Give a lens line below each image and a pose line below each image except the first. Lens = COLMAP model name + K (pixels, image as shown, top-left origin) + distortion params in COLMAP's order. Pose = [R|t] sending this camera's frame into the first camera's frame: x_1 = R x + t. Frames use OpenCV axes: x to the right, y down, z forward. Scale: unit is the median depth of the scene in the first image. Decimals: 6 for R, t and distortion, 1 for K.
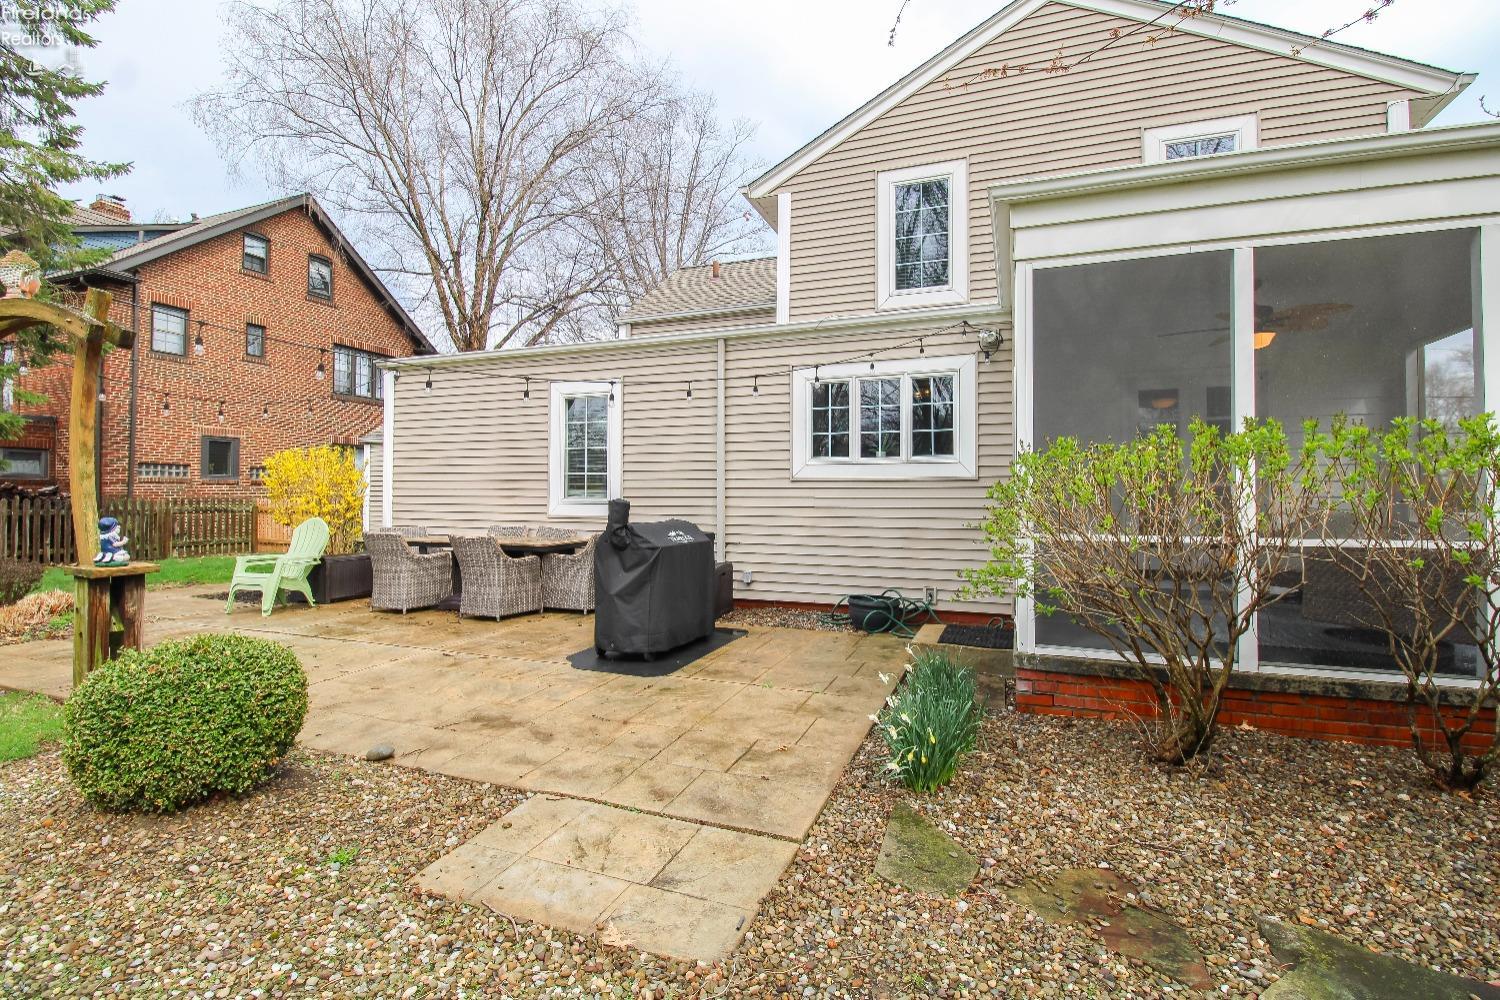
lens RADIAL K [[692.2, 0, 760.8], [0, 692.2, 498.2], [0, 0, 1]] dist [-0.008910, -0.006786]
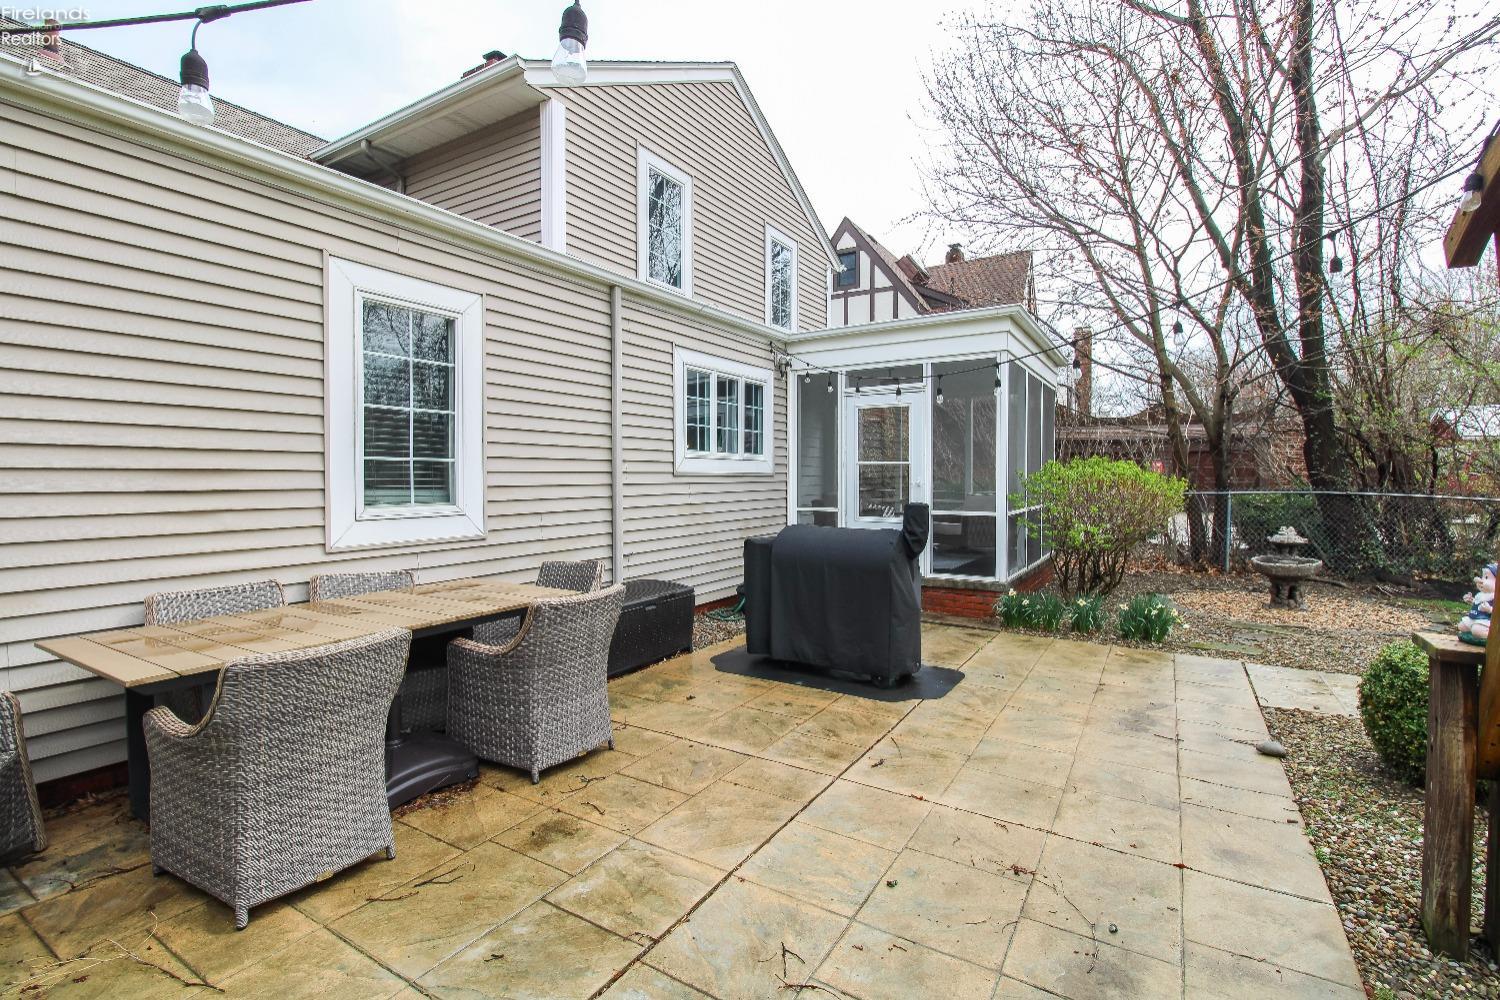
lens RADIAL K [[692.2, 0, 746.5], [0, 692.2, 491.7], [0, 0, 1]] dist [-0.008910, -0.006786]
pose [[0.188915, -0.026660, 0.981631, -0.870342], [0.003511, 0.999643, 0.026474, -0.029639], [-0.981987, -0.001555, 0.188941, 0.802645]]
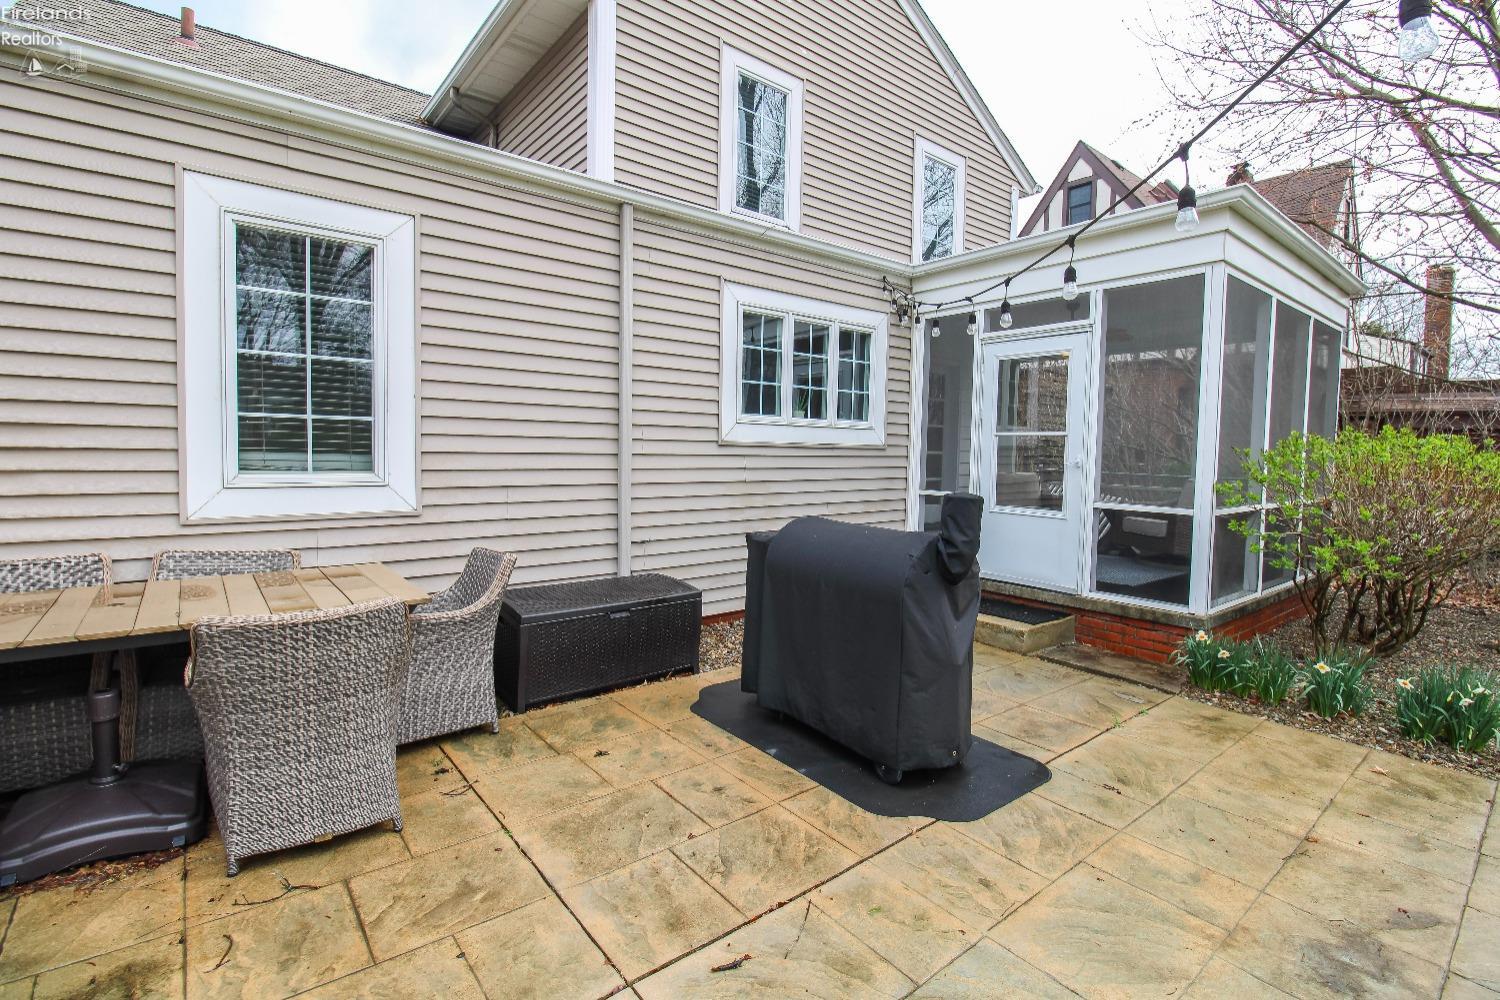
lens RADIAL K [[692.2, 0, 754.0], [0, 692.2, 485.8], [0, 0, 1]] dist [-0.008910, -0.006786]
pose [[0.504640, -0.041885, 0.862313, -0.589894], [-0.015241, 0.998235, 0.057407, -0.026627], [-0.863195, -0.042113, 0.503110, 0.663319]]
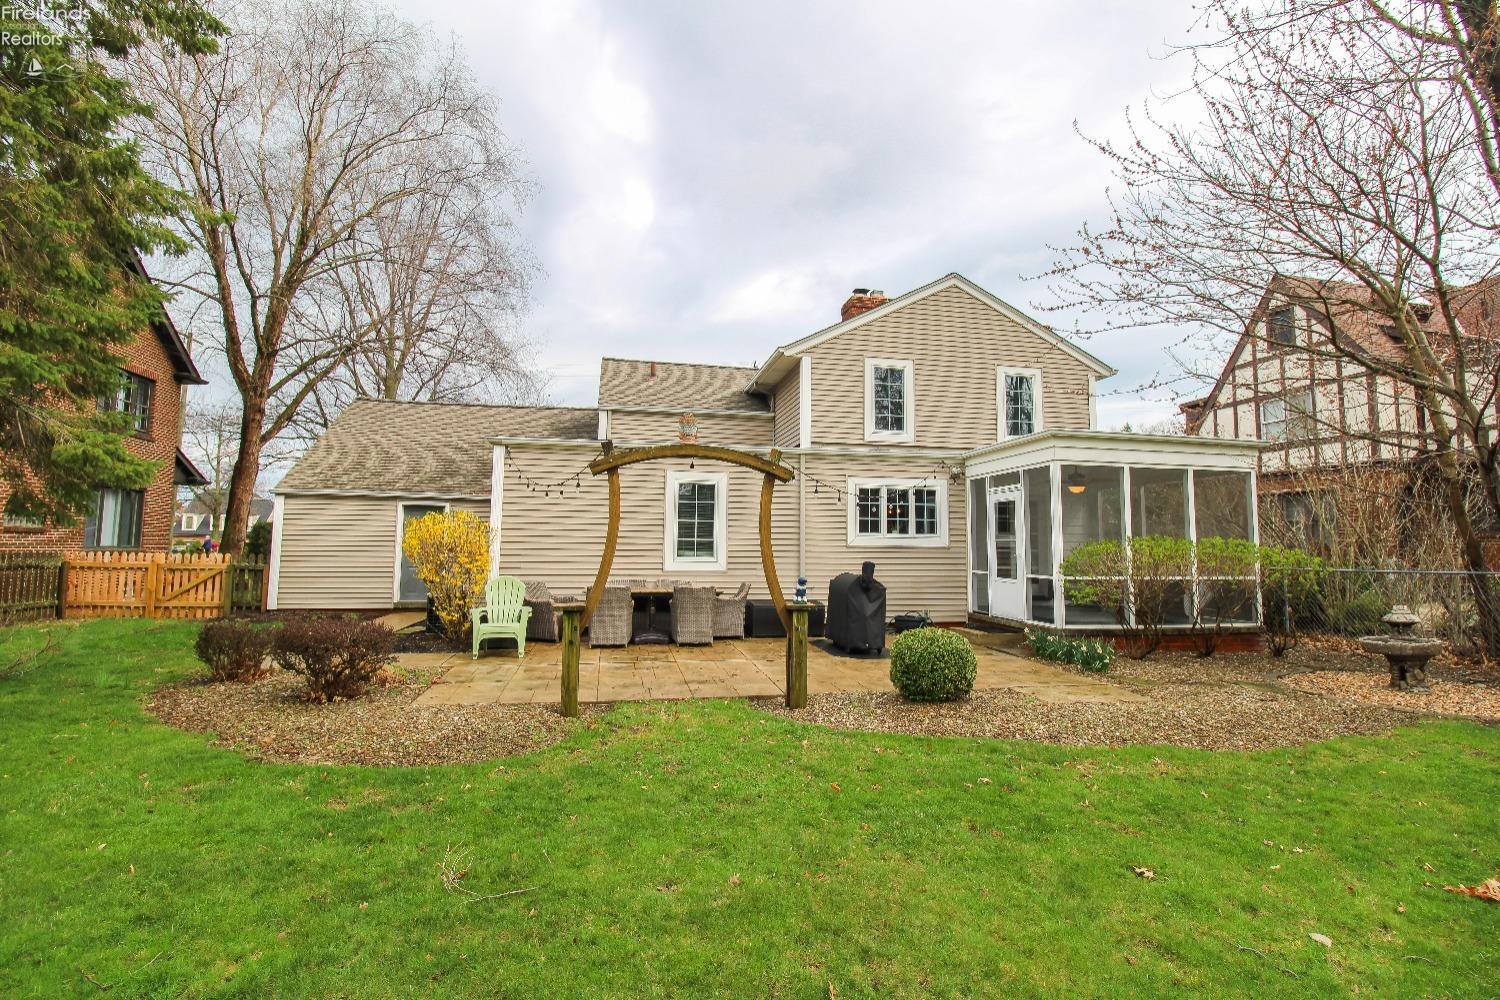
lens RADIAL K [[692.2, 0, 738.2], [0, 692.2, 488.9], [0, 0, 1]] dist [-0.008910, -0.006786]
pose [[0.859968, 0.046466, 0.508229, -1.079733], [-0.006014, 0.996700, -0.080950, -0.030462], [-0.510313, 0.066558, 0.857409, -0.283525]]
